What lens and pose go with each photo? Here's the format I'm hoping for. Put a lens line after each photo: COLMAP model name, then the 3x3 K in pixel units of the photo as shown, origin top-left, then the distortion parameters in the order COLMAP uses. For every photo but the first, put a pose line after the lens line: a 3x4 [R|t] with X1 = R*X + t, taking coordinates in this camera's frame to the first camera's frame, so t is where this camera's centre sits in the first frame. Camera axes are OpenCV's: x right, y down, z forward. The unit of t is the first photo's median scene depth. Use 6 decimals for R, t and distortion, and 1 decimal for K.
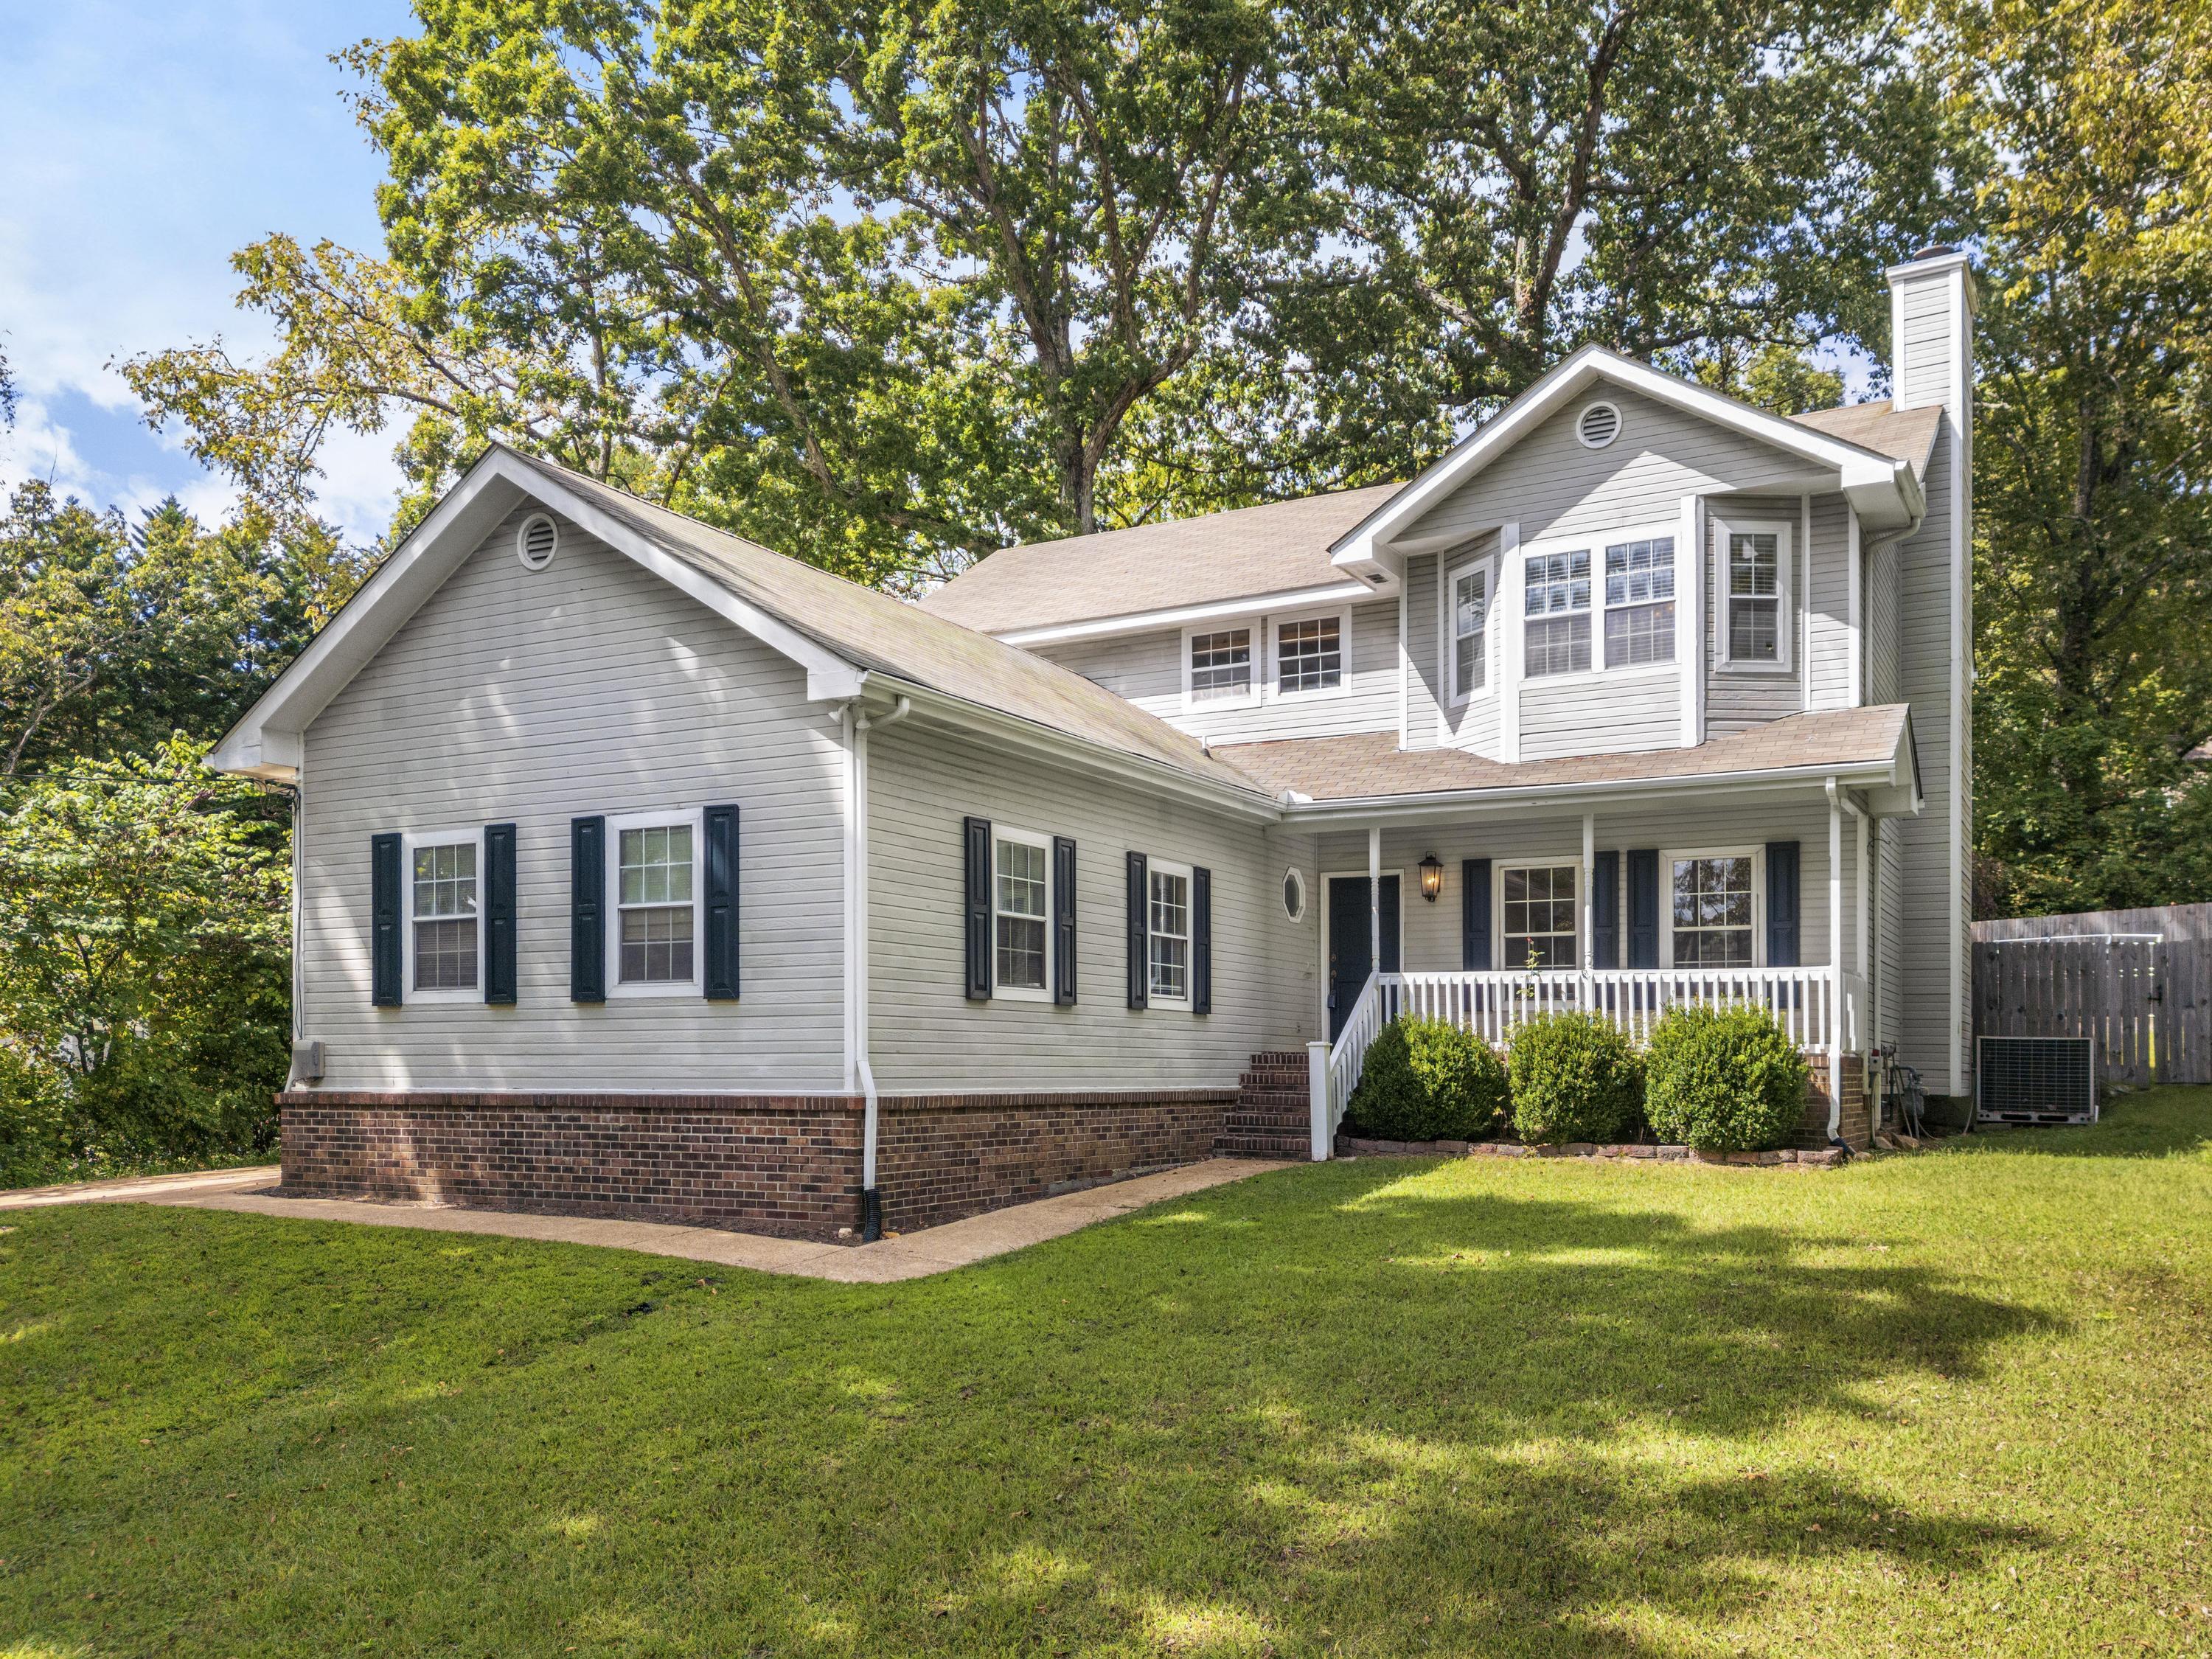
lens RADIAL K [[1560.7, 0, 1111.7], [0, 1560.7, 956.3], [0, 0, 1]] dist [0.040523, -0.038844]
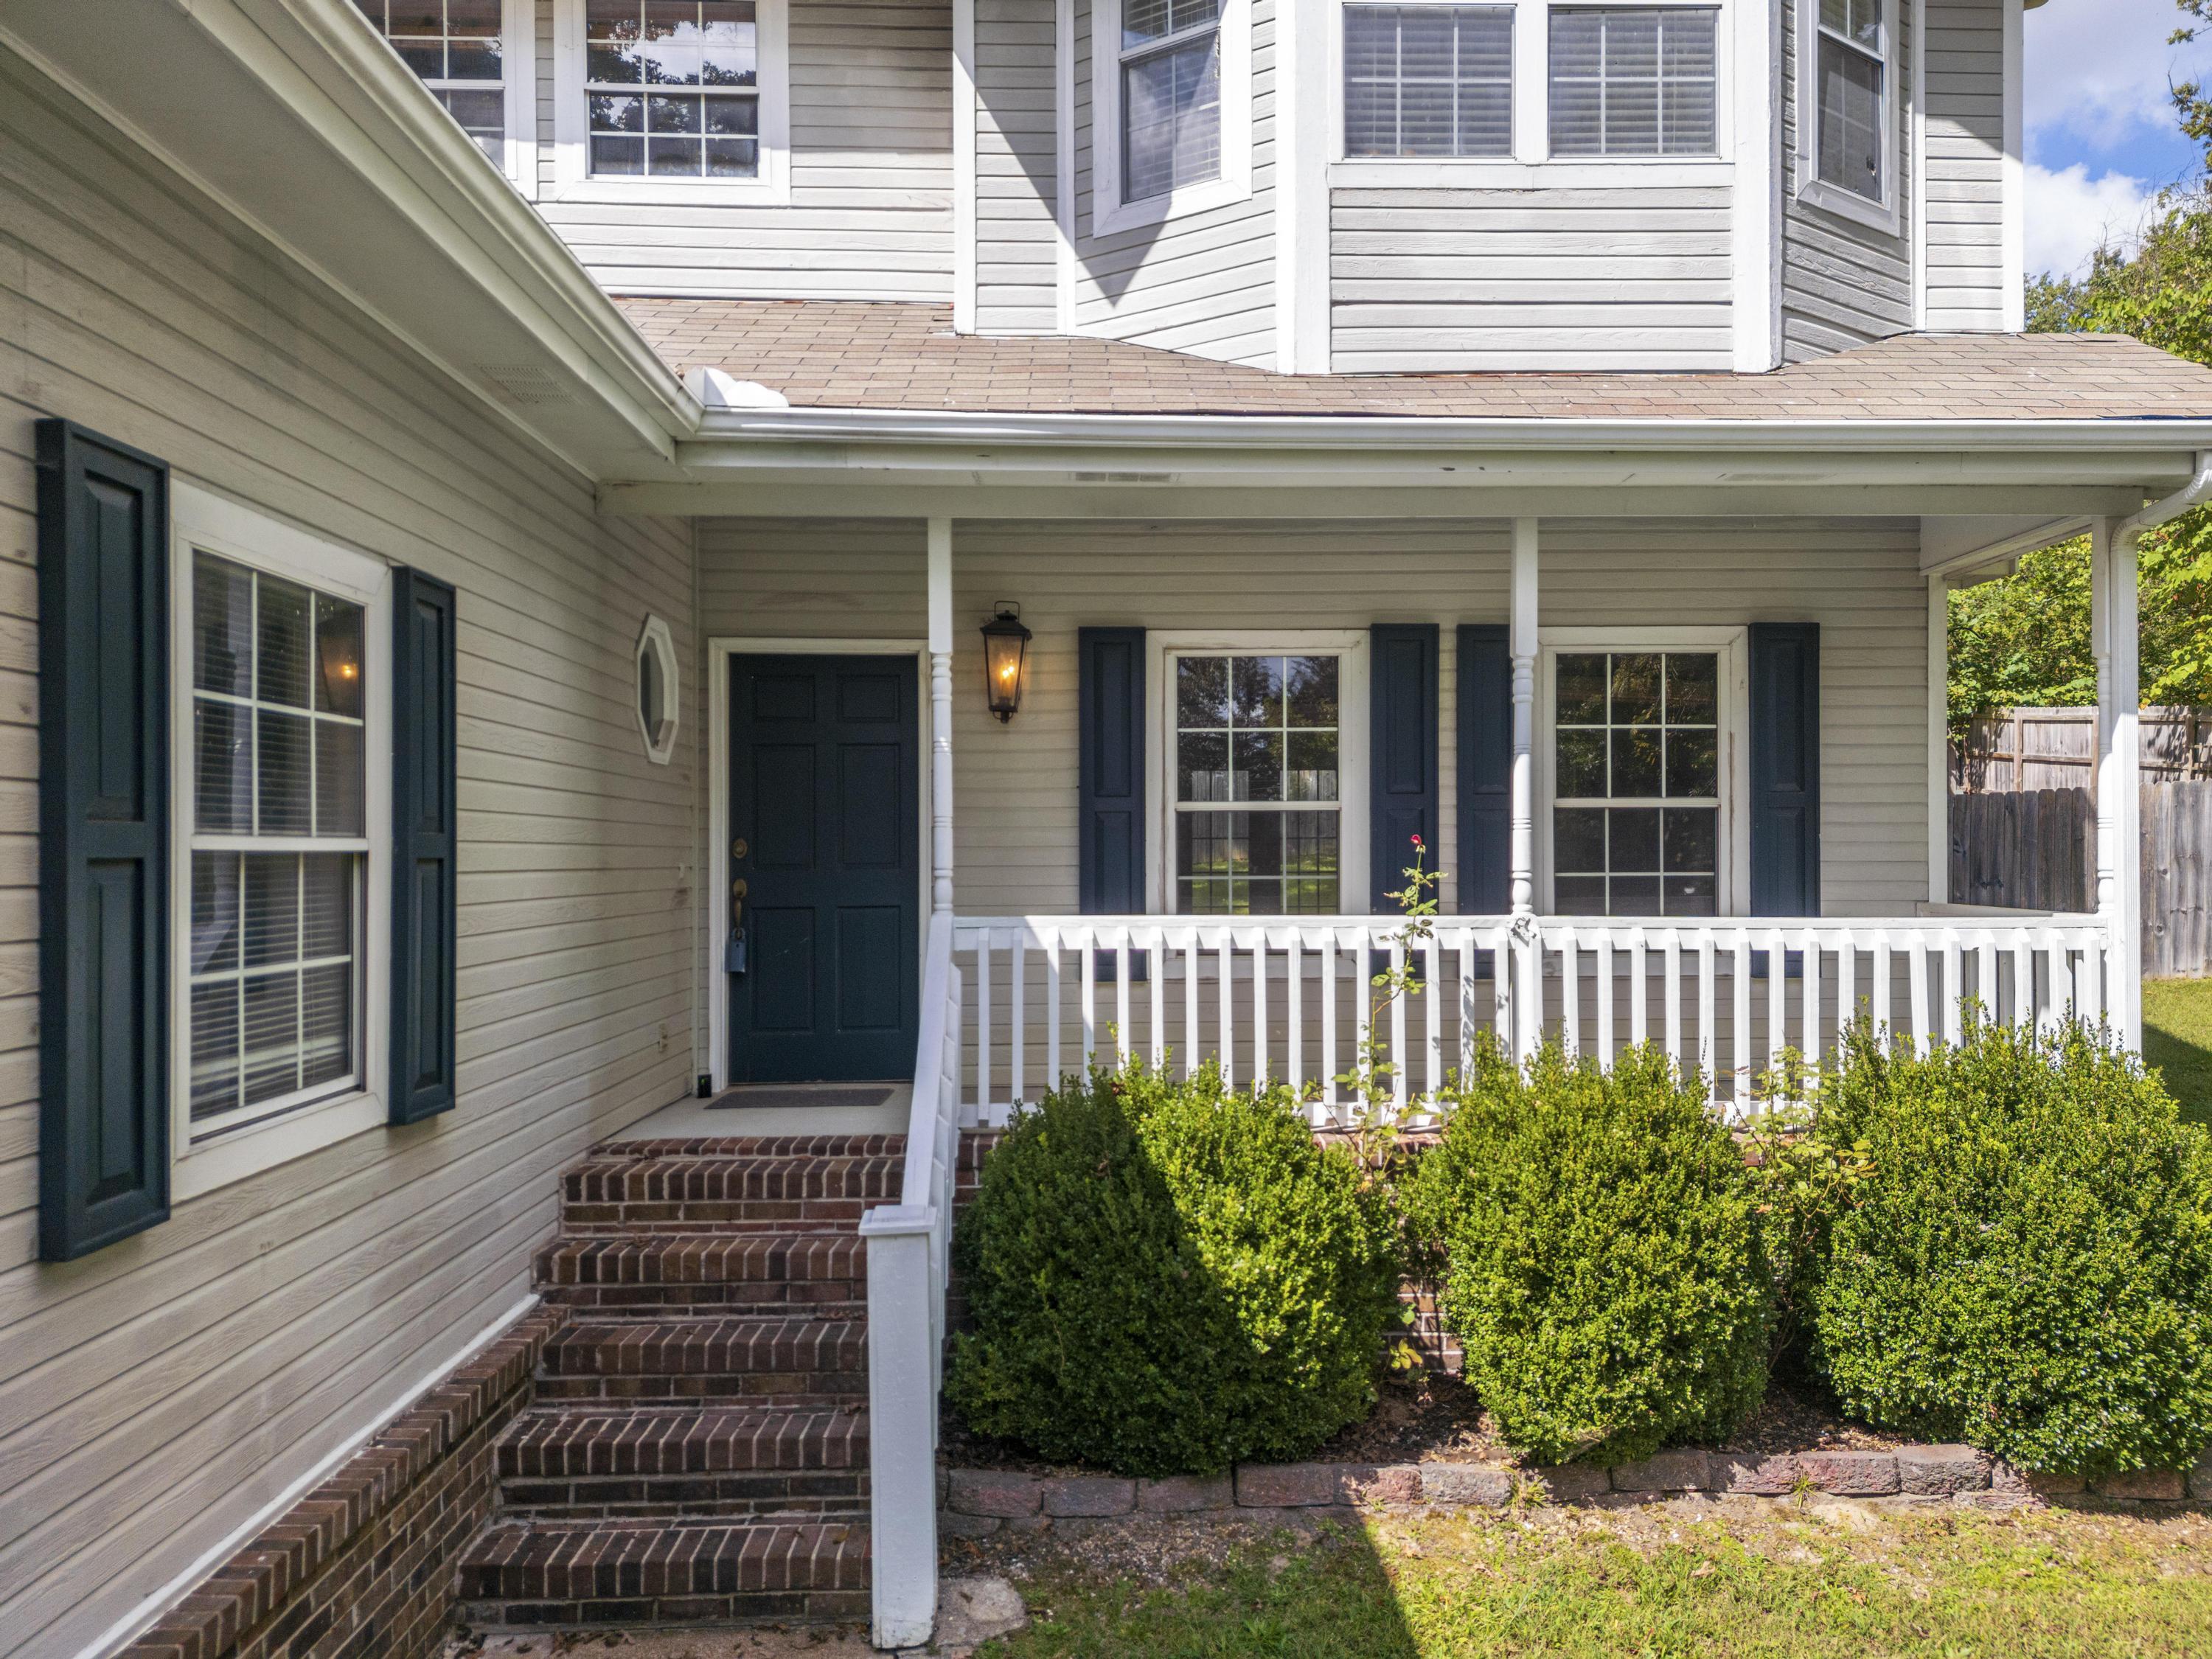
lens RADIAL K [[1568.3, 0, 1209.9], [0, 1568.3, 819.1], [0, 0, 1]] dist [0.096057, -0.101308]
pose [[0.835747, 0.000096, 0.549114, 0.021057], [-0.019412, 0.999380, 0.029371, -0.026193], [-0.548771, -0.035206, 0.835231, 0.726952]]
